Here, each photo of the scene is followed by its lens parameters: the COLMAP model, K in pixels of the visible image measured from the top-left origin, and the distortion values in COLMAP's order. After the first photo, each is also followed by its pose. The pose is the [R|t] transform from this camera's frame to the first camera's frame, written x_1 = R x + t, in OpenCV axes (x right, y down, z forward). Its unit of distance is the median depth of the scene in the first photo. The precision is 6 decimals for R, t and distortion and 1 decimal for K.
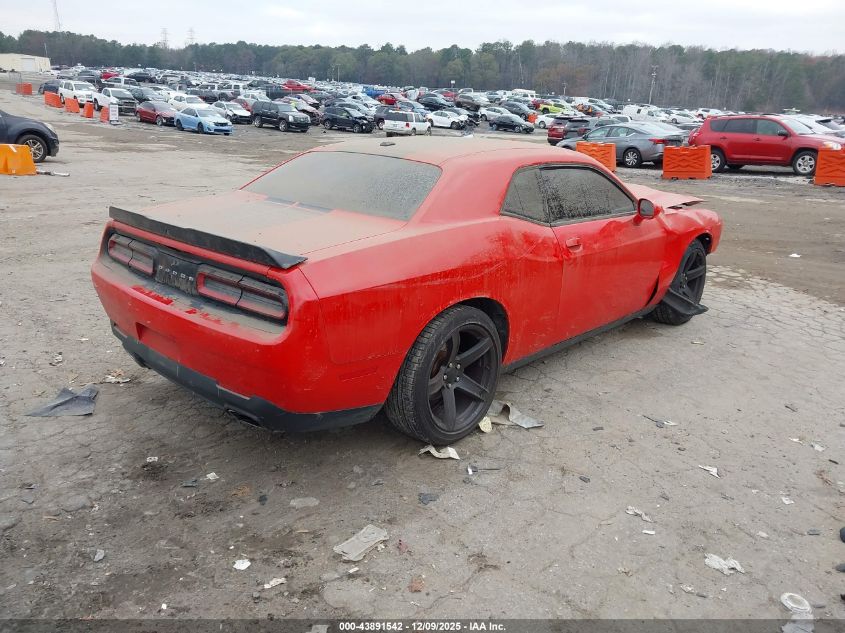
lens RADIAL K [[665.4, 0, 416.6], [0, 665.4, 313.1], [0, 0, 1]] dist [0.022367, -0.034199]
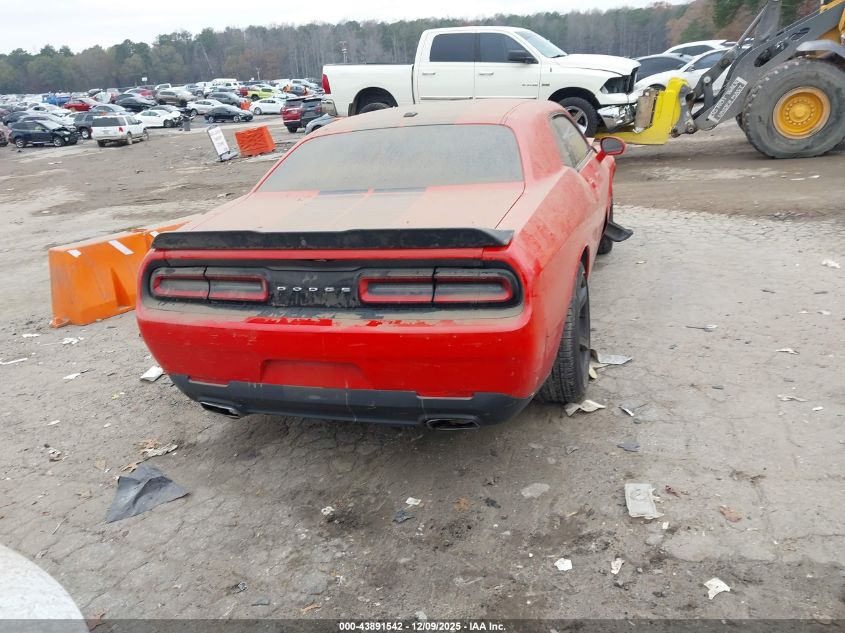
lens RADIAL K [[665.4, 0, 424.5], [0, 665.4, 310.9], [0, 0, 1]] dist [0.022367, -0.034199]
pose [[0.899174, -0.241250, 0.365080, -0.492048], [0.234591, 0.970036, 0.063228, -0.047687], [-0.369395, 0.028791, 0.928827, 0.147111]]
